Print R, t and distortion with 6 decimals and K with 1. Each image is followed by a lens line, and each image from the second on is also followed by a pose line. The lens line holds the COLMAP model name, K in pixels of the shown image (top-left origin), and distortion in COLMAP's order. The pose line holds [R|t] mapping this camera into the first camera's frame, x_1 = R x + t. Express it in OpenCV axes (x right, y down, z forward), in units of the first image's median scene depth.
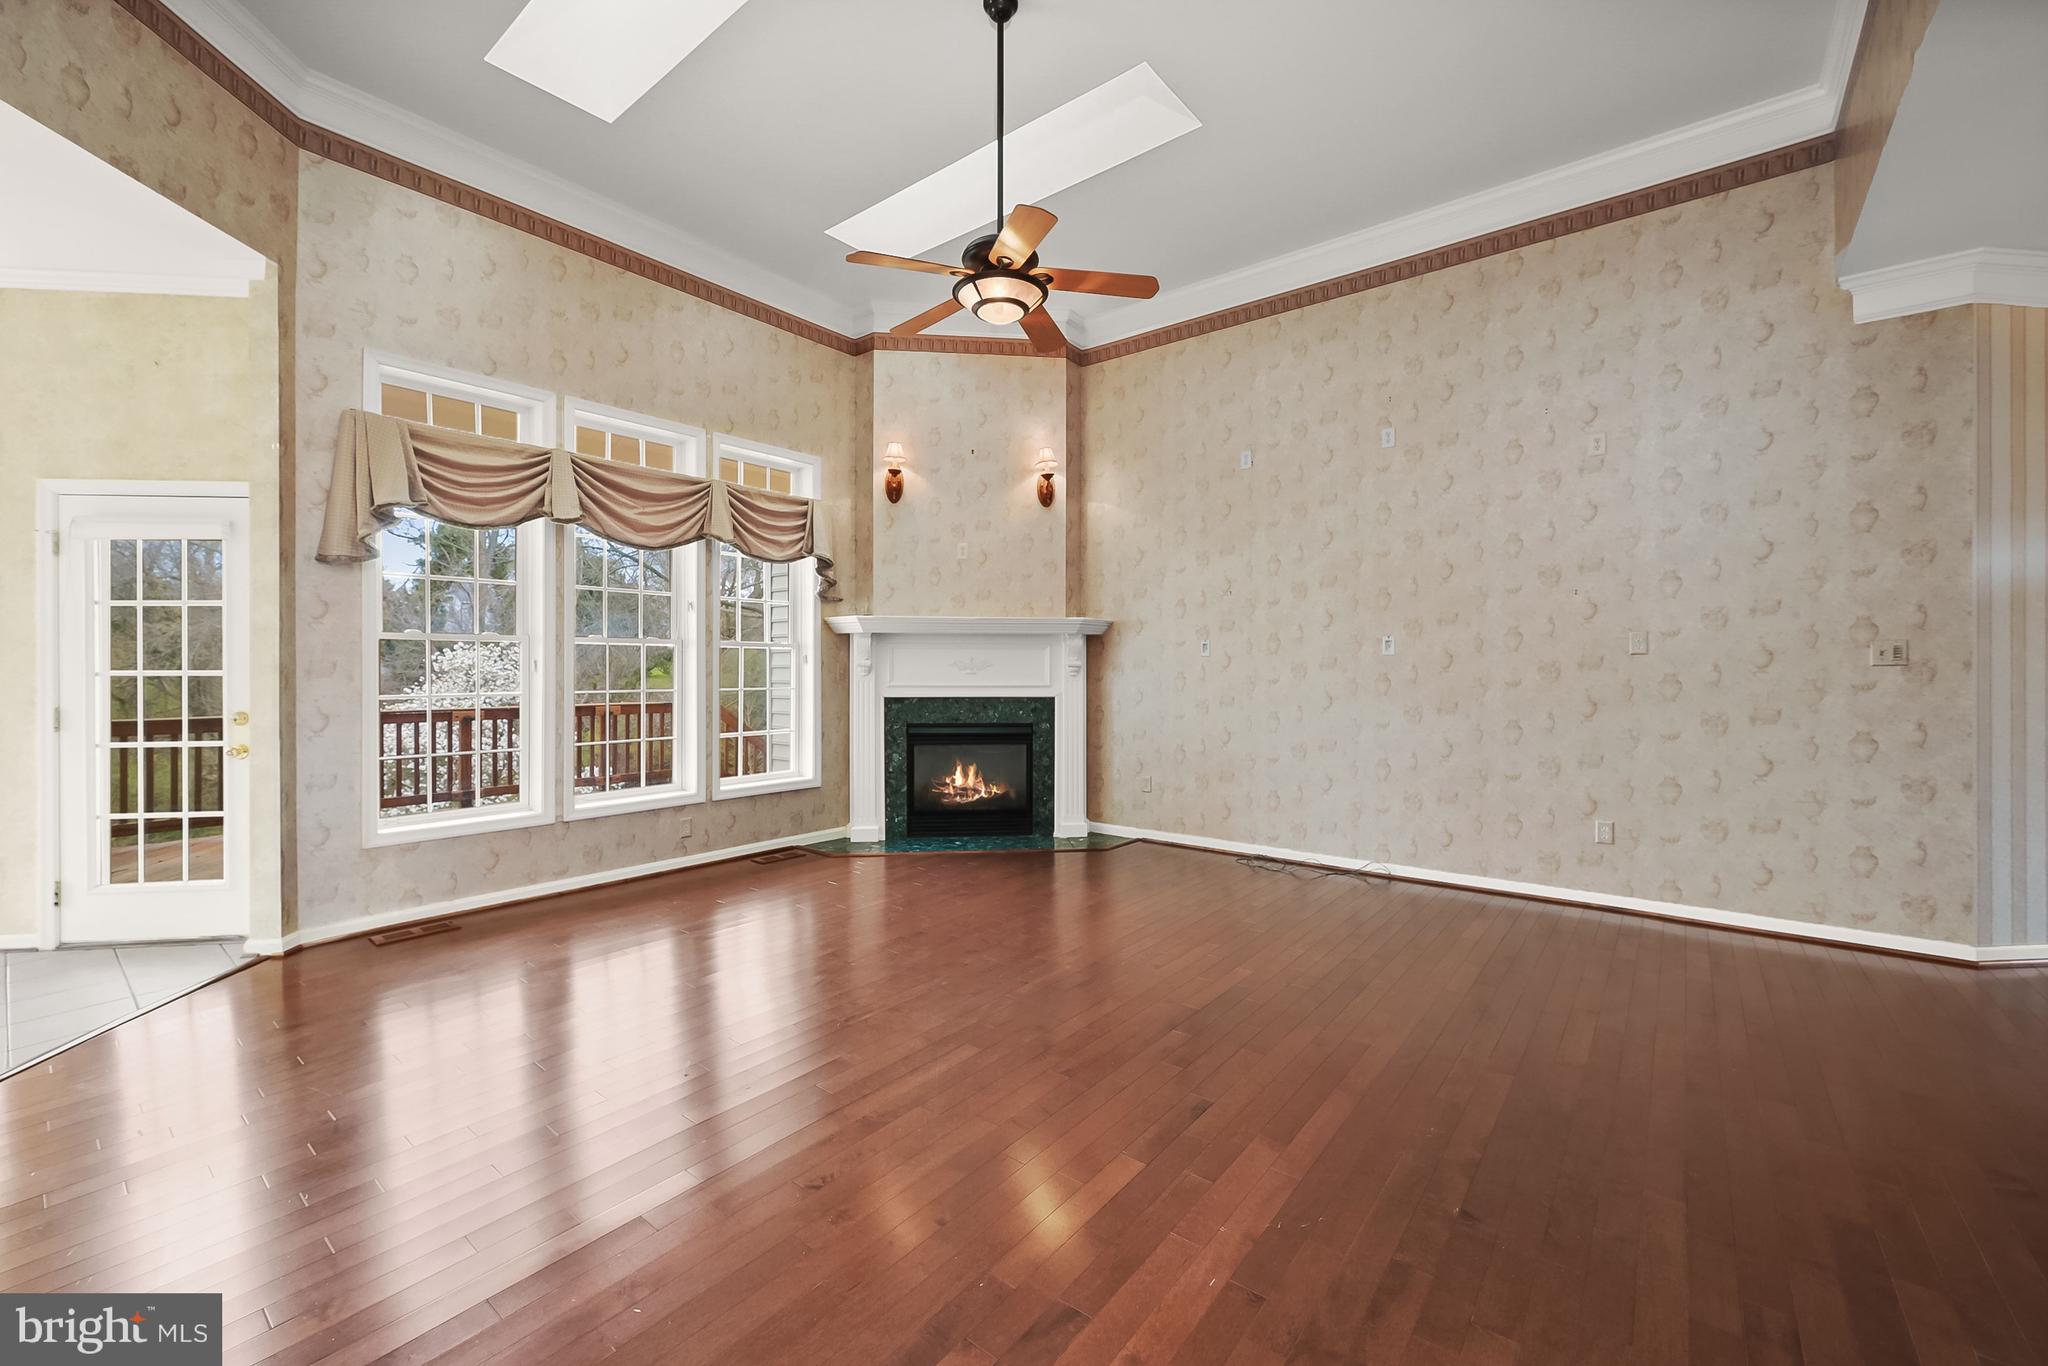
lens RADIAL K [[819.4, 0, 1034.2], [0, 819.4, 666.1], [0, 0, 1]] dist [0.000074, -0.000240]
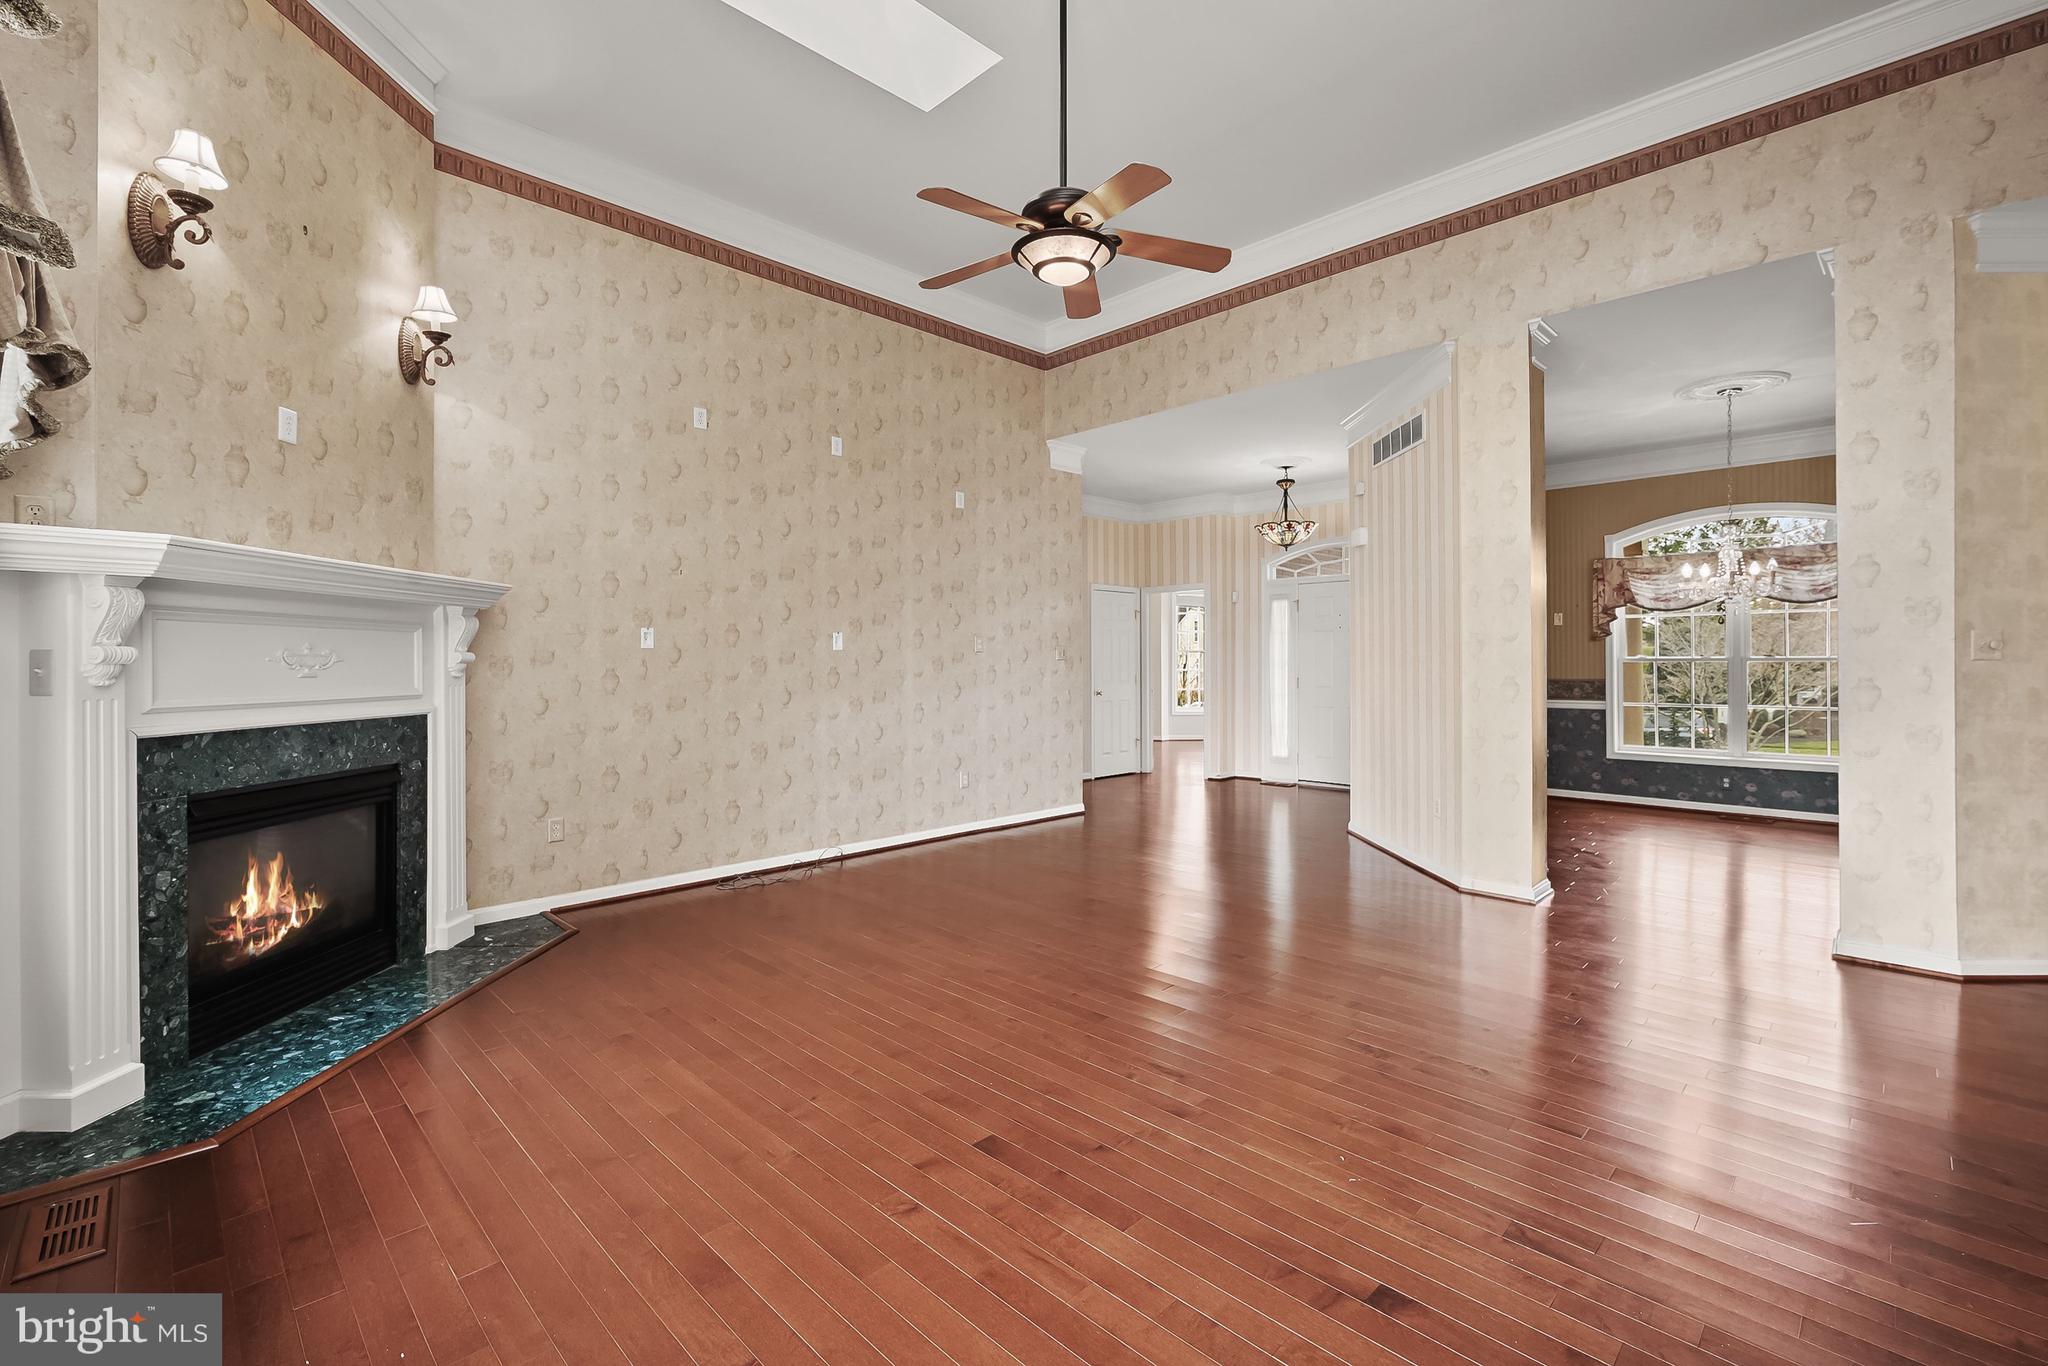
lens RADIAL K [[887.1, 0, 1030.5], [0, 887.1, 657.2], [0, 0, 1]] dist [-0.000763, -0.000125]
pose [[0.118269, 0.004426, 0.992972, -0.577355], [0.003947, 0.999980, -0.004928, 0.001899], [-0.992974, 0.004502, 0.118249, 0.519849]]
